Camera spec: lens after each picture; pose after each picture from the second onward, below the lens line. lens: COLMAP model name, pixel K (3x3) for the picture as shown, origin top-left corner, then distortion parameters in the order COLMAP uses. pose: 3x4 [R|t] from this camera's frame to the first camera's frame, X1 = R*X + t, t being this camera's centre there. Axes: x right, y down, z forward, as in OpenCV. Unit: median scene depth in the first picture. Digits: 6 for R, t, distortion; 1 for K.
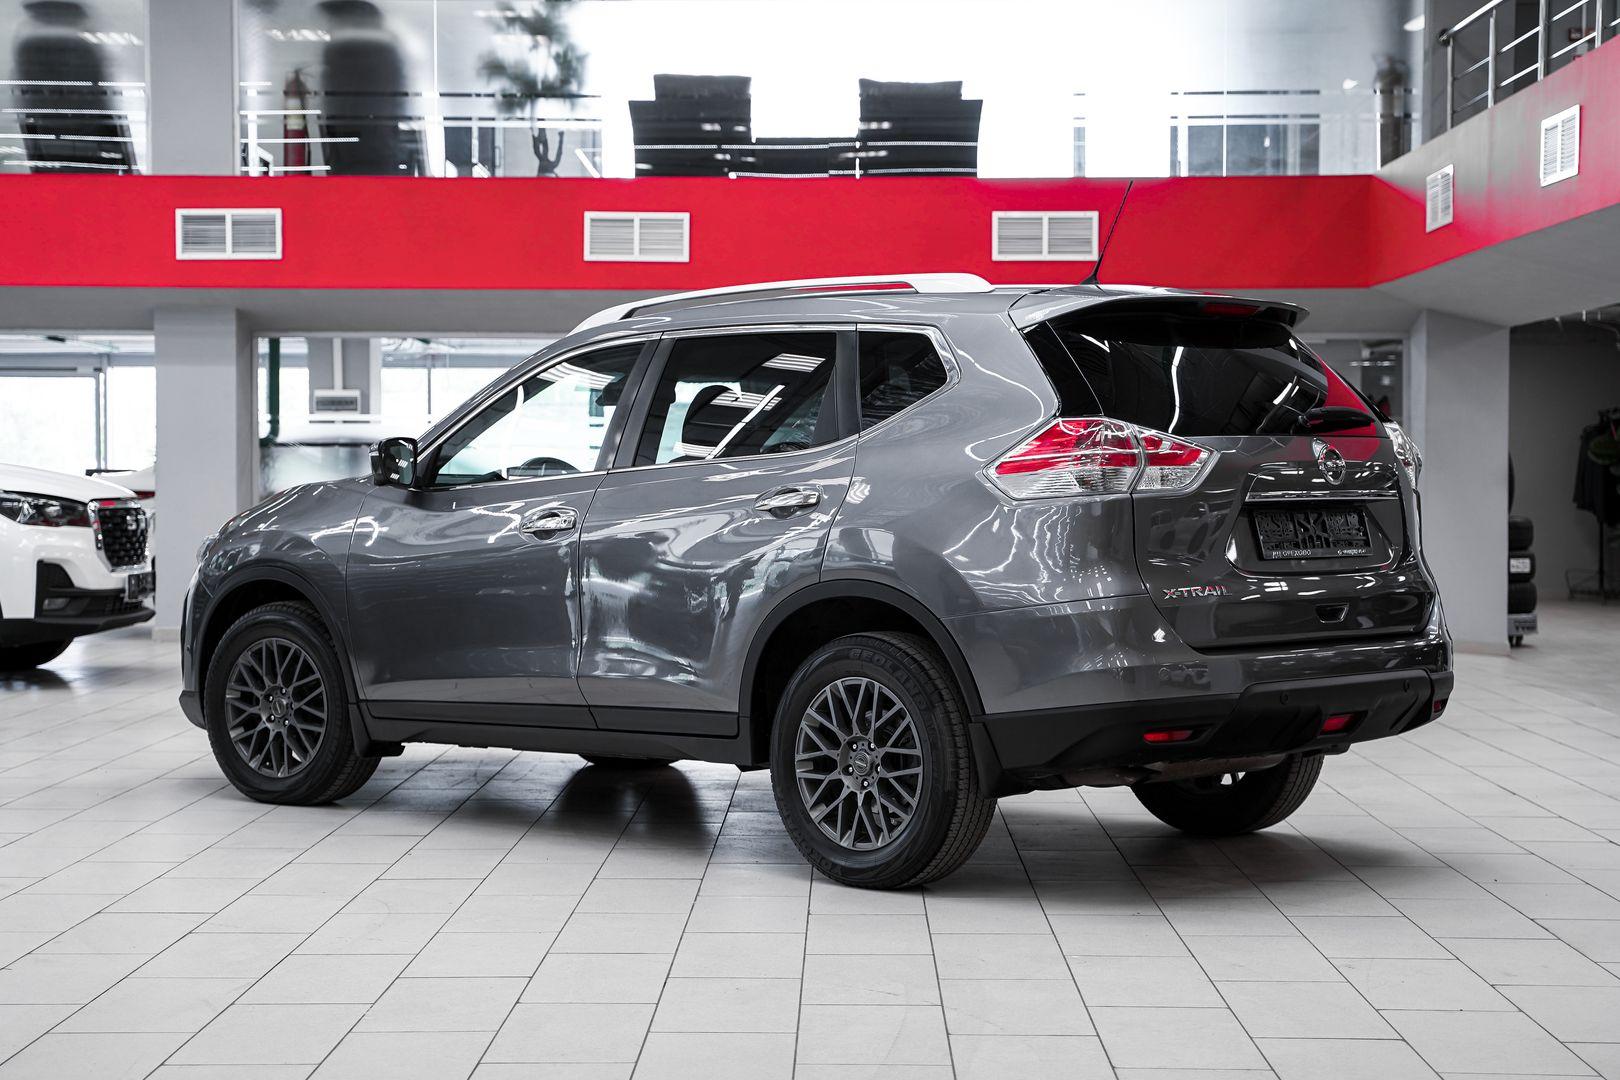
lens RADIAL K [[2946.8, 0, 807.1], [0, 2946.8, 543.5], [0, 0, 1]] dist [0.155491, 0.000000]
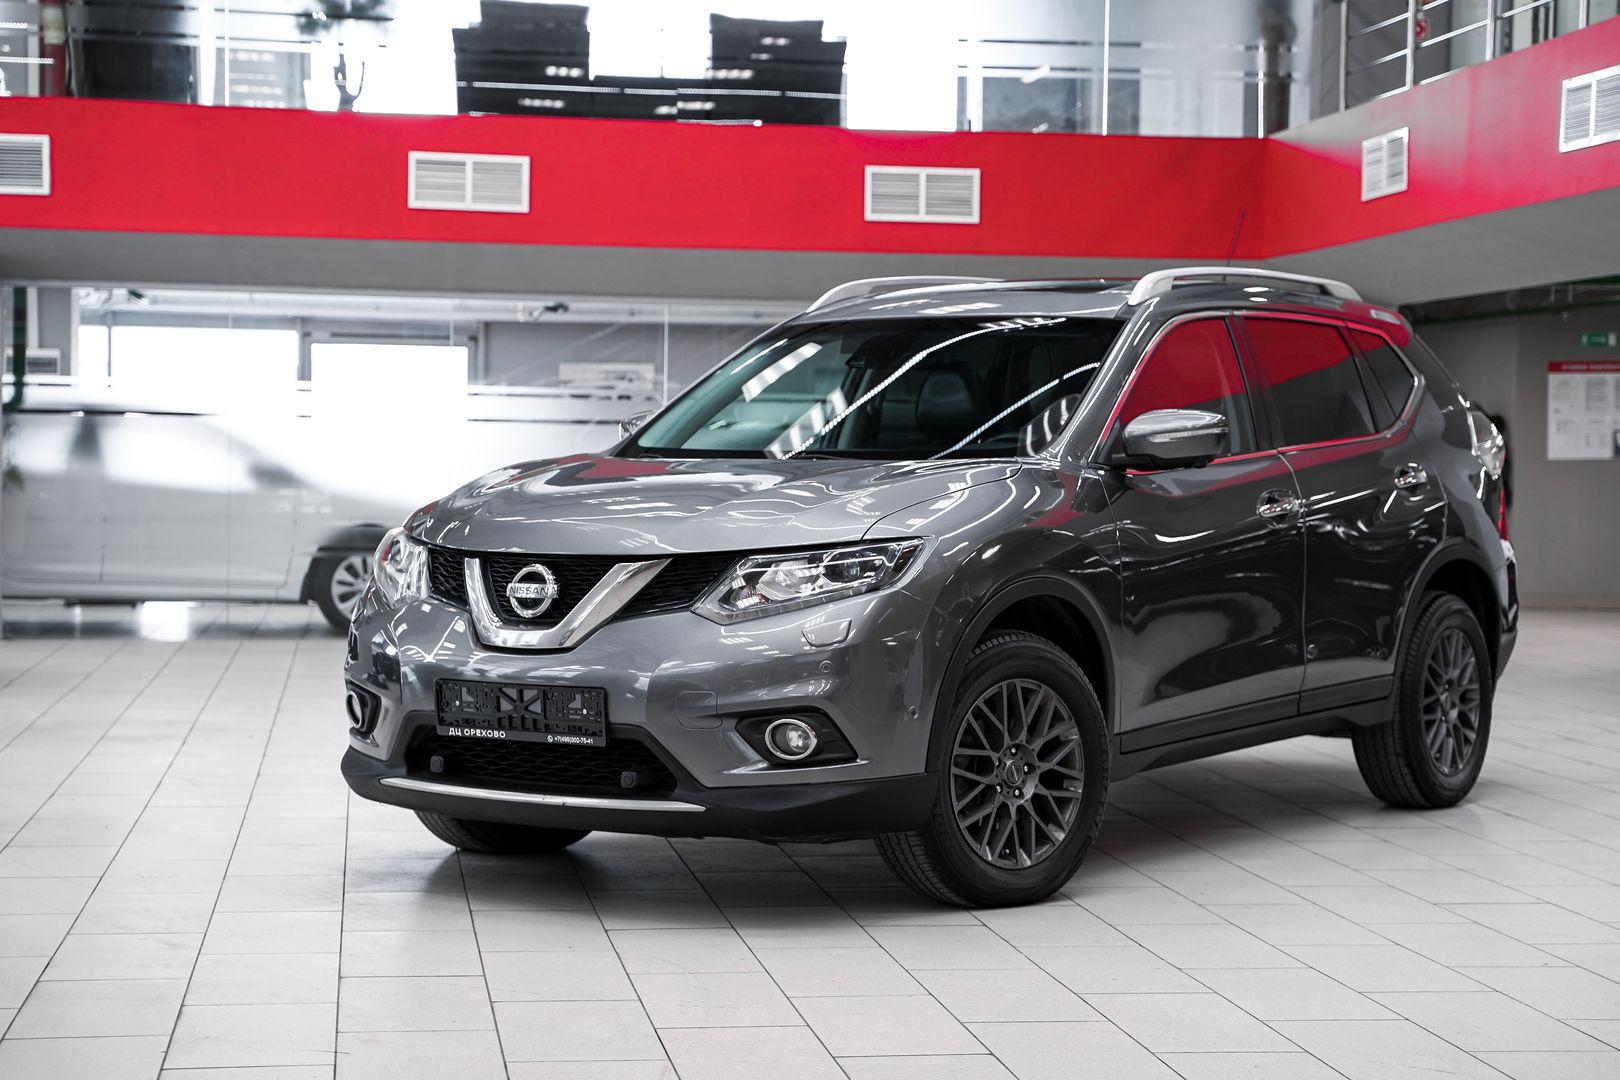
lens RADIAL K [[3126.4, 0, 803.5], [0, 3126.4, 533.3], [0, 0, 1]] dist [0.238789, 0.000000]
pose [[0.983567, 0.007527, 0.180384, -0.125370], [-0.007718, 0.999970, 0.000356, 0.000009], [-0.180376, -0.001743, 0.983596, 0.055990]]
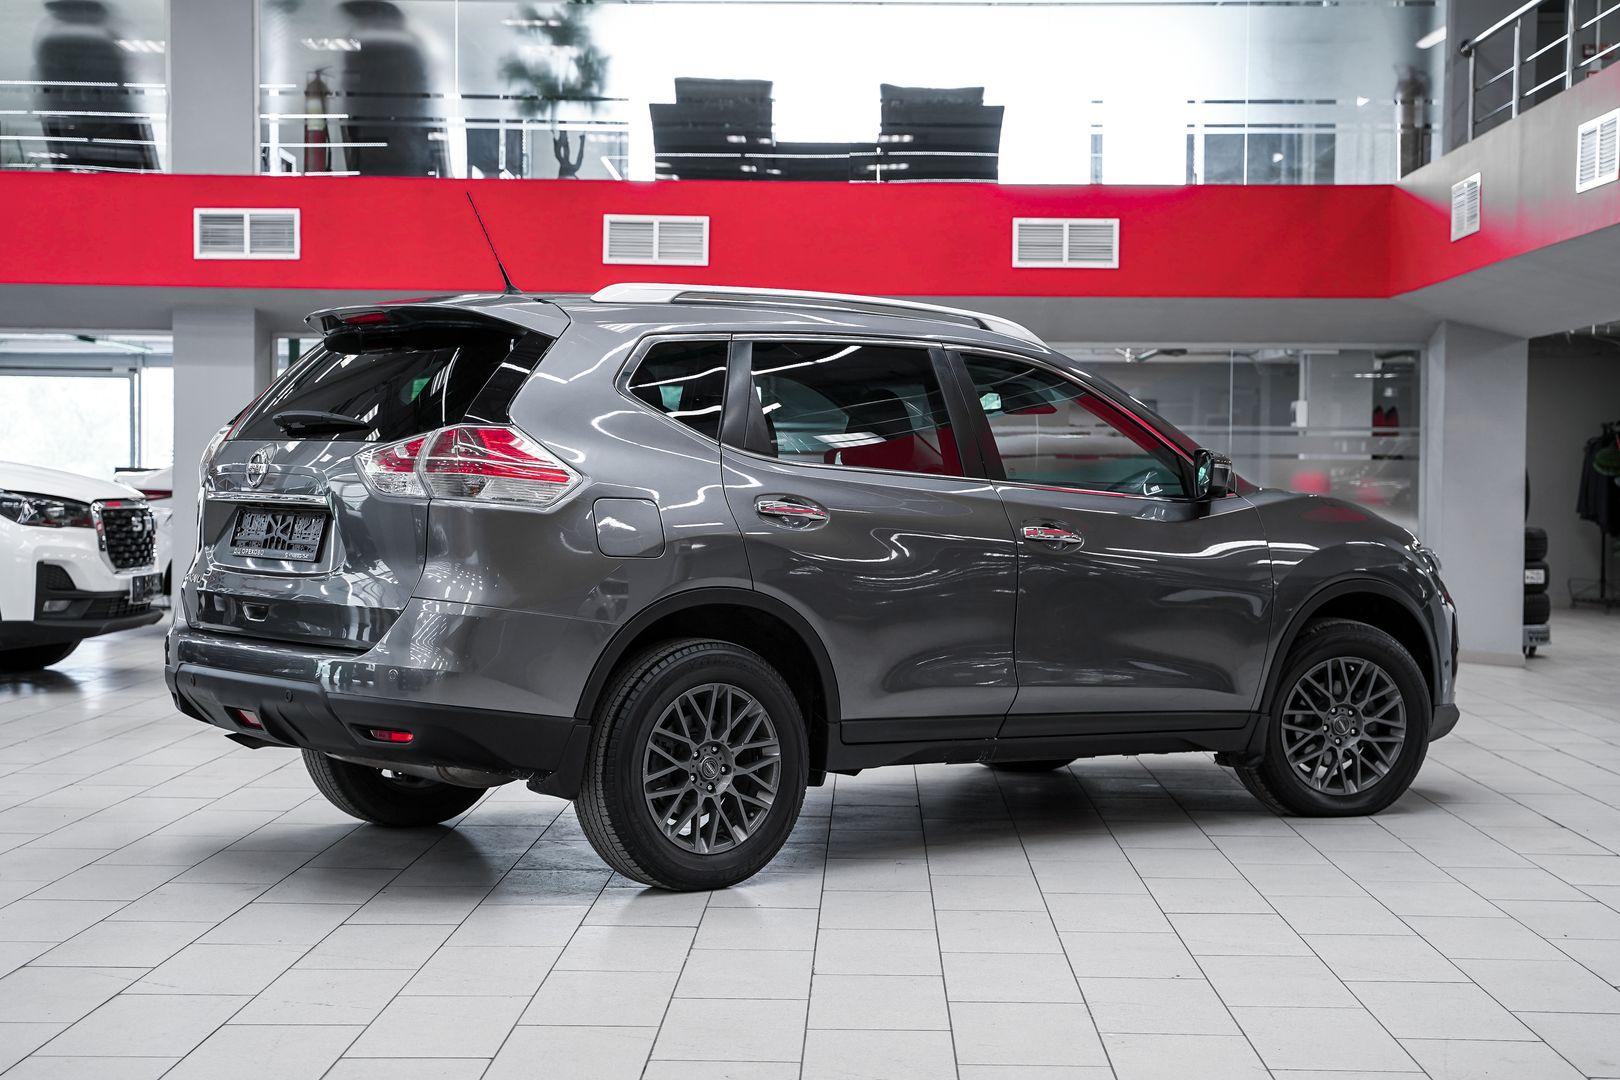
lens RADIAL K [[2724.0, 0, 839.5], [0, 2724.0, 553.7], [0, 0, 1]] dist [0.114992, 0.000000]
pose [[0.999959, 0.008556, 0.003057, 0.002279], [-0.008572, 0.999950, 0.005225, -0.003296], [-0.003012, -0.005251, 0.999982, 0.076462]]
